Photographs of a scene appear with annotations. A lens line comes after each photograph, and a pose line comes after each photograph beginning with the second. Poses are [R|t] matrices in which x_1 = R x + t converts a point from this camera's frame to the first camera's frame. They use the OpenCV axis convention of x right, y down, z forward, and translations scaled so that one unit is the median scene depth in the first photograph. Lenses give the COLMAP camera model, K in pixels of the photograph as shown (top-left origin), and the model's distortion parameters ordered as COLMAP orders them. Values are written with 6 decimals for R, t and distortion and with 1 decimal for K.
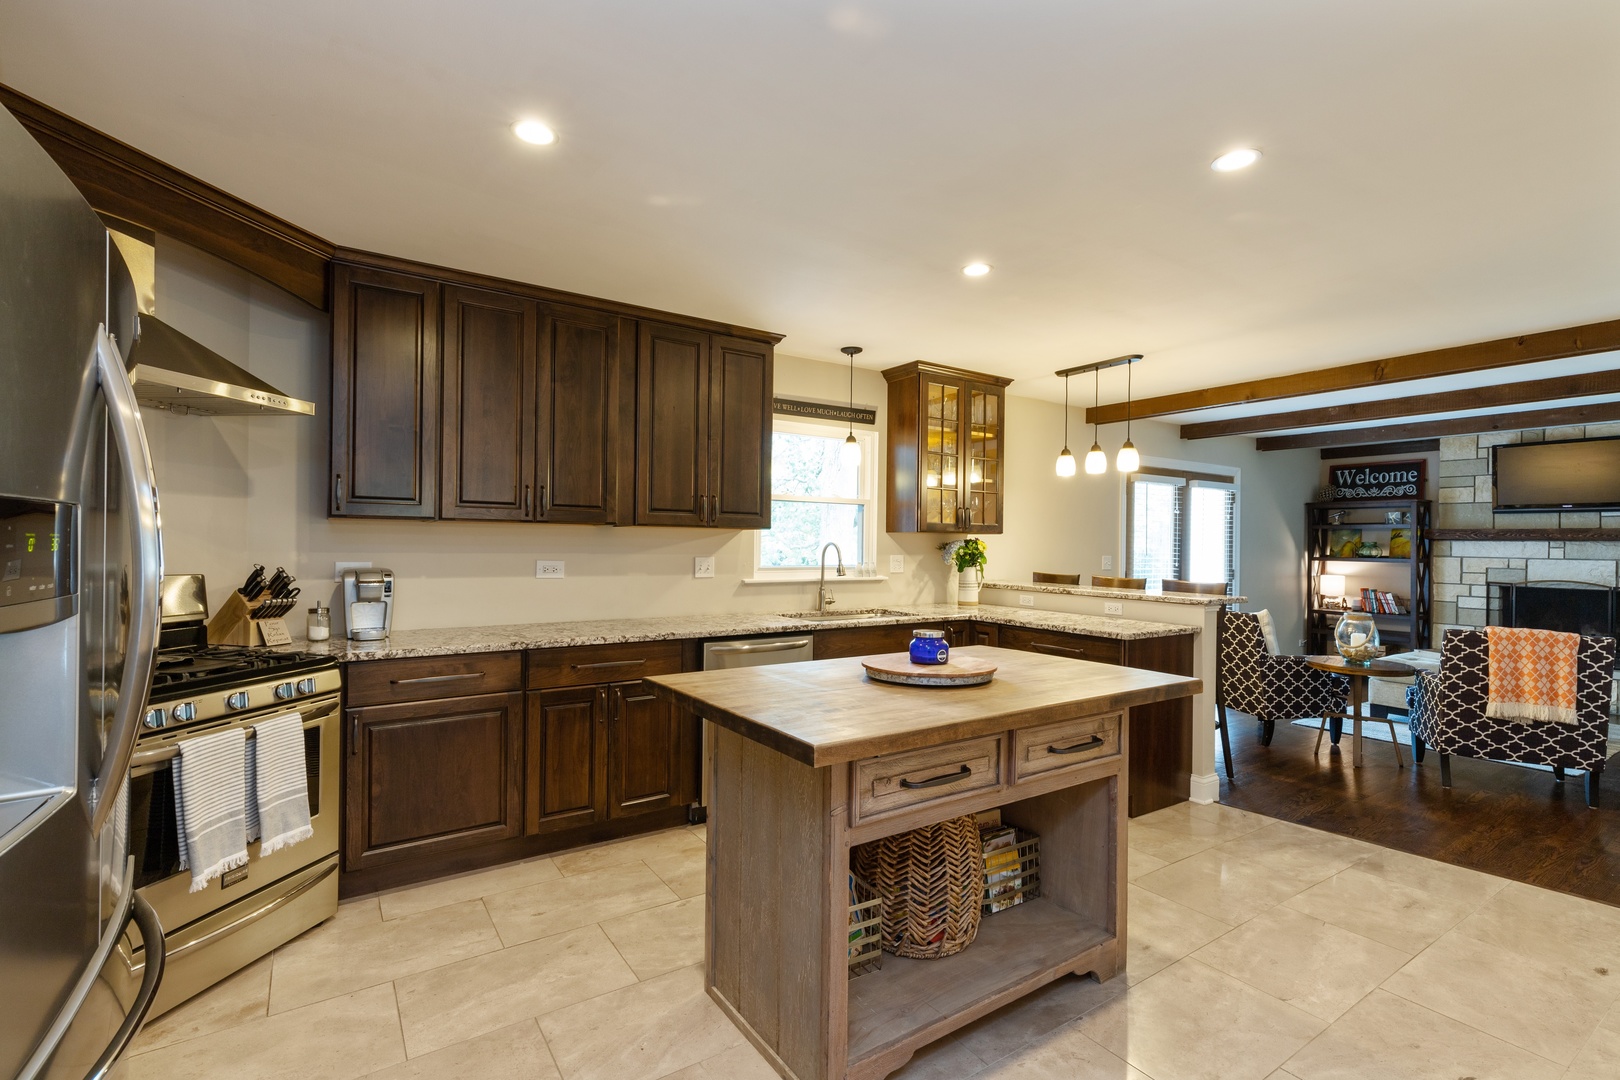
lens RADIAL K [[733.6, 0, 821.4], [0, 733.6, 544.4], [0, 0, 1]] dist [0.012066, -0.001312]
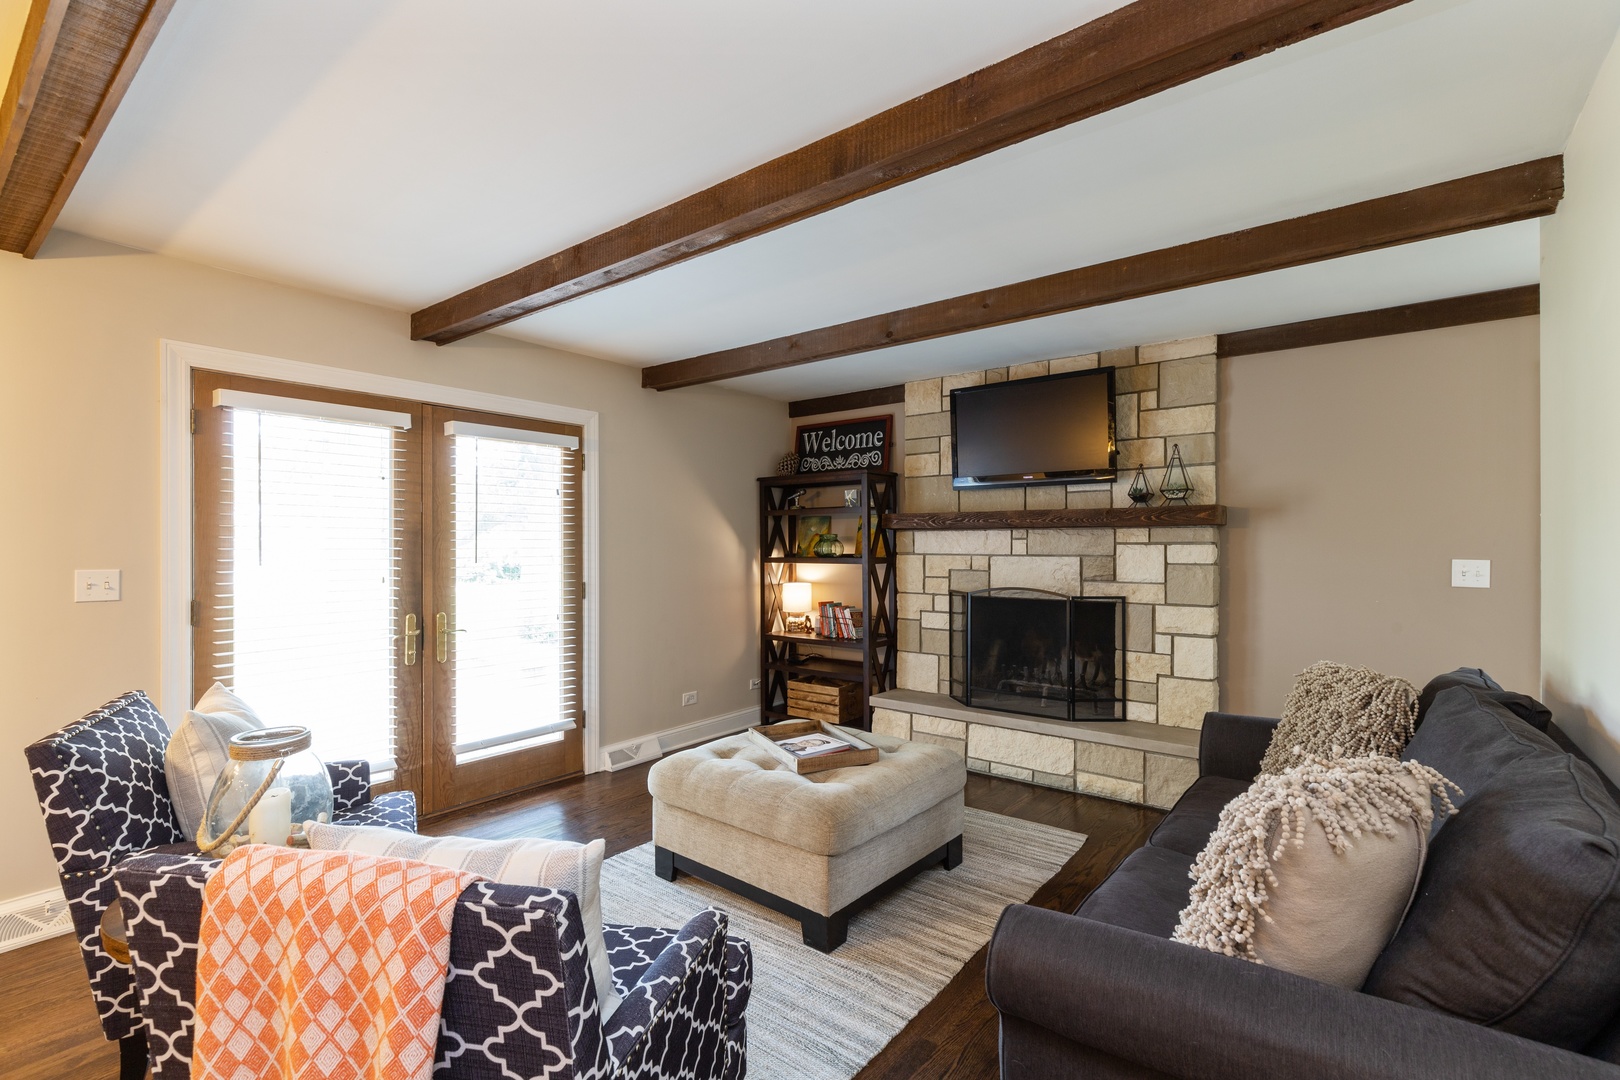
lens RADIAL K [[733.6, 0, 805.6], [0, 733.6, 547.7], [0, 0, 1]] dist [0.012066, -0.001312]
pose [[0.951858, -0.015451, 0.306150, 0.458413], [0.014392, 0.999880, 0.005717, 0.004564], [-0.306201, -0.001036, 0.951966, 0.319201]]
